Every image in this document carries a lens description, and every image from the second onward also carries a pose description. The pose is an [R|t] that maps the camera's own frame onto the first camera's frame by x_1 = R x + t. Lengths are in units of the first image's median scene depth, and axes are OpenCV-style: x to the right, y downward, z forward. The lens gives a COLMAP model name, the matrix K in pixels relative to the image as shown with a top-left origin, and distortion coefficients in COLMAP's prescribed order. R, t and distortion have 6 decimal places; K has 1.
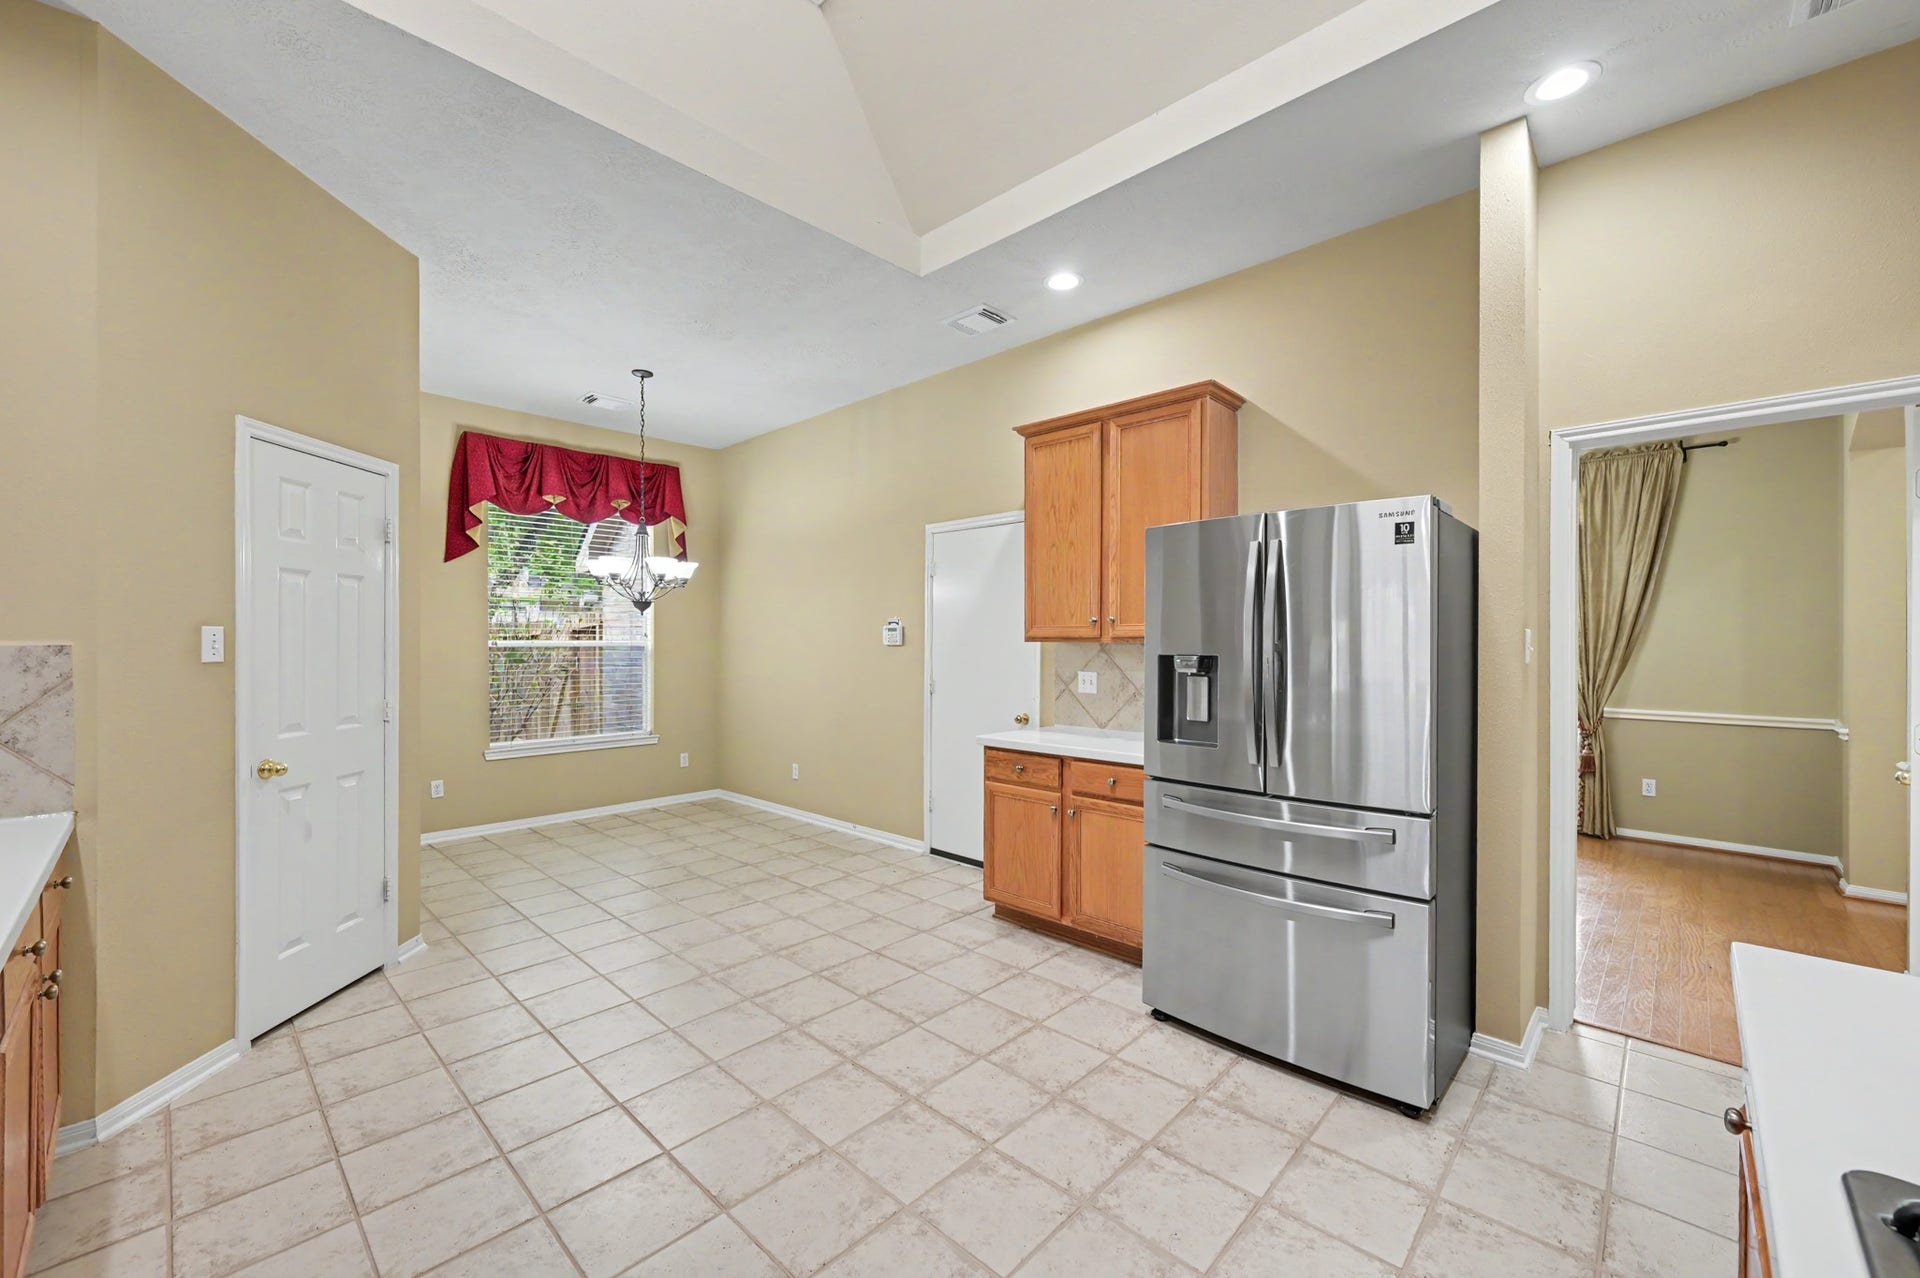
lens RADIAL K [[761.1, 0, 974.8], [0, 761.1, 641.4], [0, 0, 1]] dist [-0.001051, -0.000085]
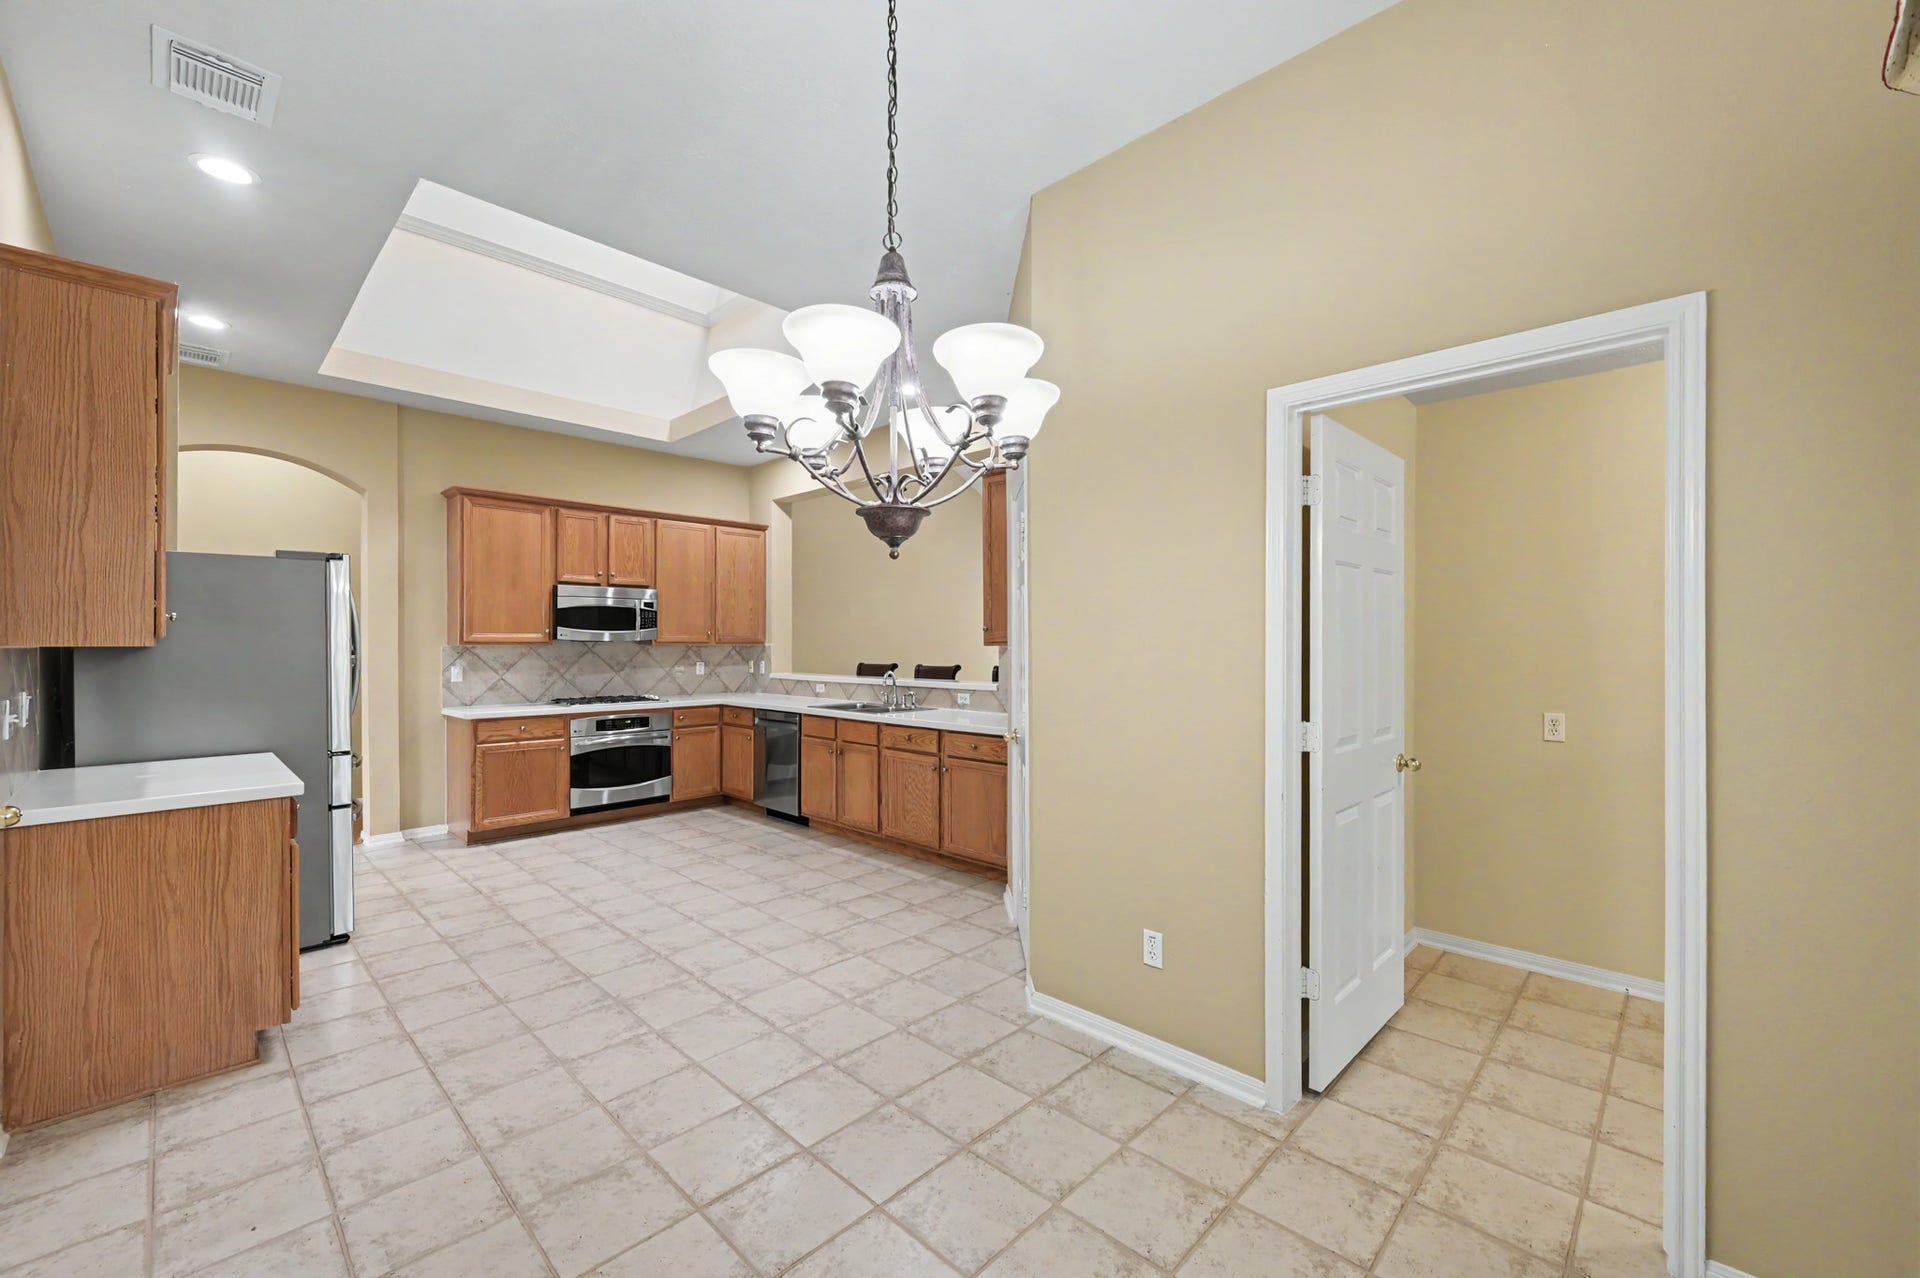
lens RADIAL K [[761.1, 0, 974.8], [0, 761.1, 641.4], [0, 0, 1]] dist [-0.001051, -0.000085]
pose [[-0.999969, -0.001341, 0.007809, -0.674544], [-0.001353, 0.999998, -0.001484, -0.004870], [-0.007807, -0.001494, -0.999968, 1.858989]]
